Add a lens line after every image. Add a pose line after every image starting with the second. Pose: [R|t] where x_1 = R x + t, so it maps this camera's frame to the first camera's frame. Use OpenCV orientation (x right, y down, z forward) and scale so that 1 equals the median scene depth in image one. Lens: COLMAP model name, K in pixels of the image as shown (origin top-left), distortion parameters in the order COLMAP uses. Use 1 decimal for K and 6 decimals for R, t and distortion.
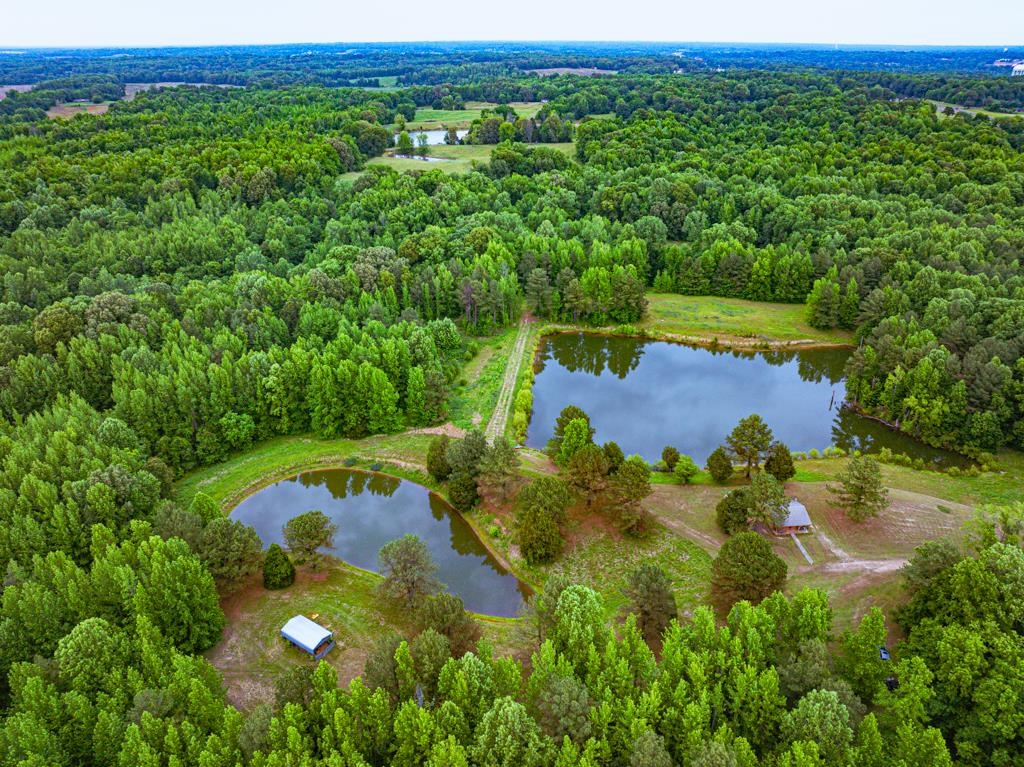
lens RADIAL K [[717.8, 0, 516.6], [0, 717.8, 384.6], [0, 0, 1]] dist [-0.040696, 0.006328]
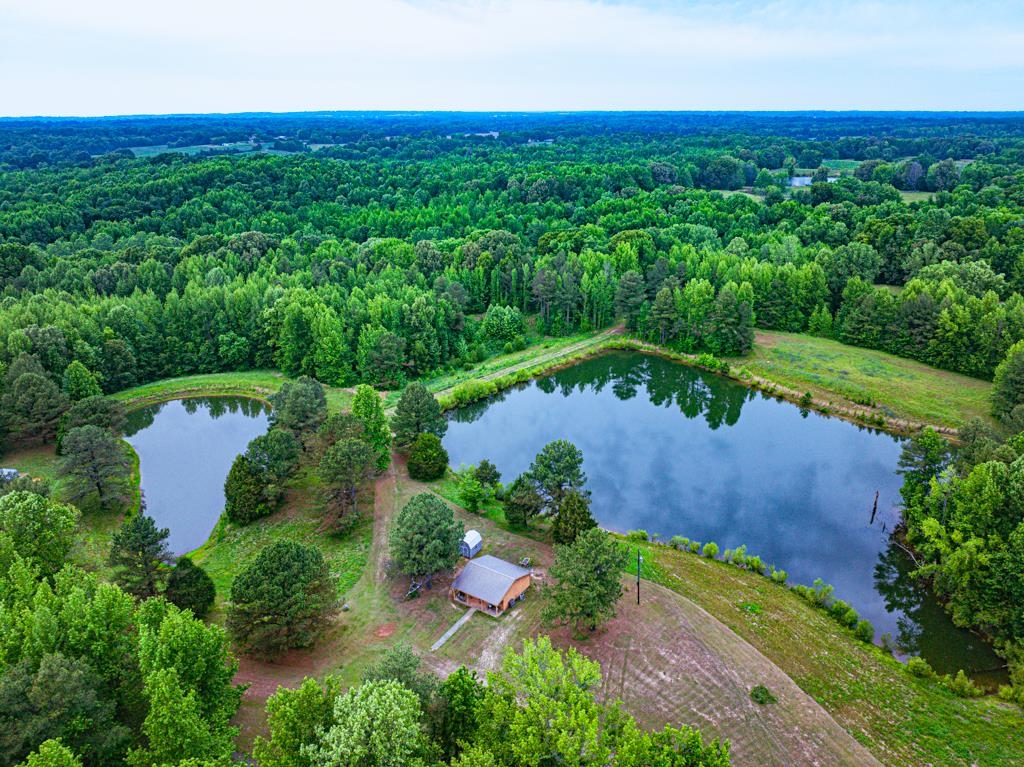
lens RADIAL K [[723.1, 0, 514.0], [0, 723.1, 372.1], [0, 0, 1]] dist [-0.051252, 0.019181]
pose [[0.792465, 0.207006, -0.573714, 0.407888], [-0.263287, 0.964591, -0.015633, 0.000978], [0.550164, 0.163440, 0.818906, 0.244724]]
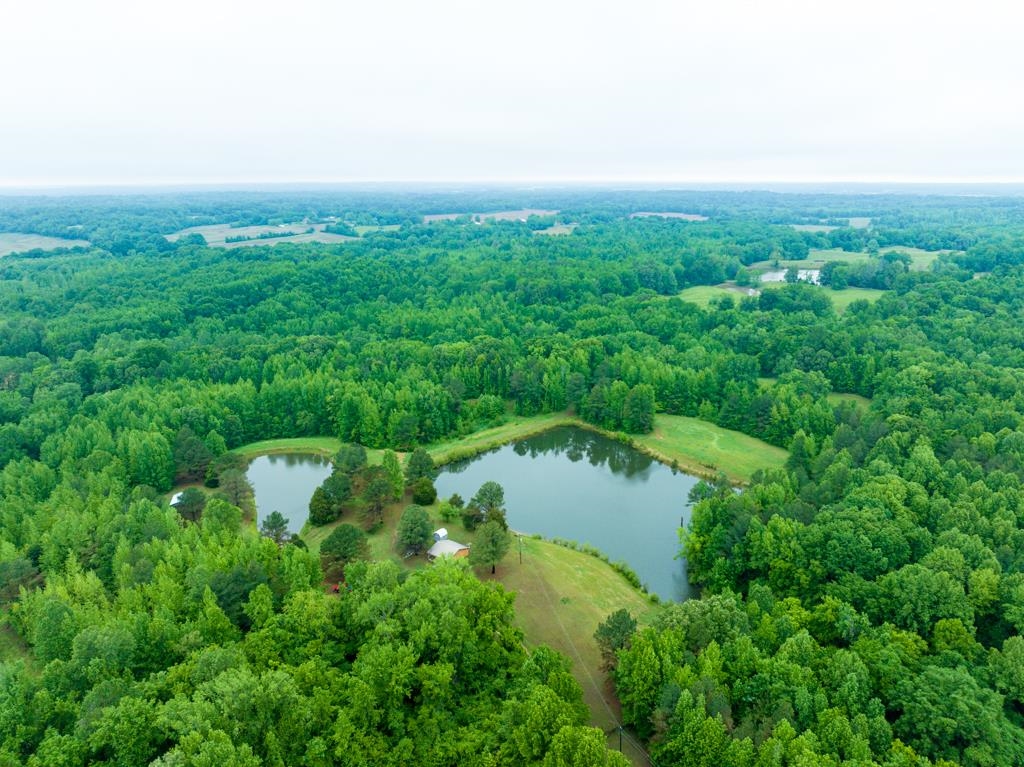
lens RADIAL K [[717.8, 0, 516.6], [0, 717.8, 384.6], [0, 0, 1]] dist [-0.040696, 0.006328]
pose [[0.761002, 0.179317, -0.623476, 0.679642], [-0.282505, 0.956734, -0.069654, -0.027895], [0.584010, 0.229142, 0.778734, 0.000153]]
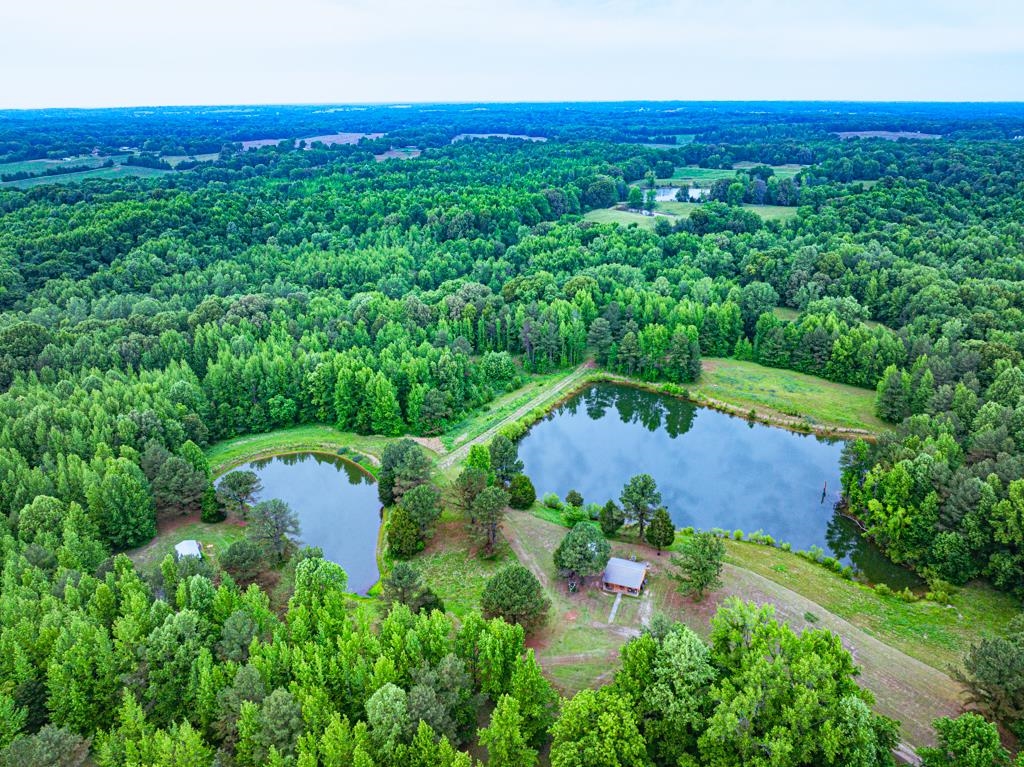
lens RADIAL K [[717.8, 0, 516.6], [0, 717.8, 384.6], [0, 0, 1]] dist [-0.040696, 0.006328]
pose [[0.907165, 0.153553, -0.391756, 0.328360], [-0.180445, 0.983047, -0.032528, -0.009865], [0.380119, 0.100199, 0.919494, 0.000616]]
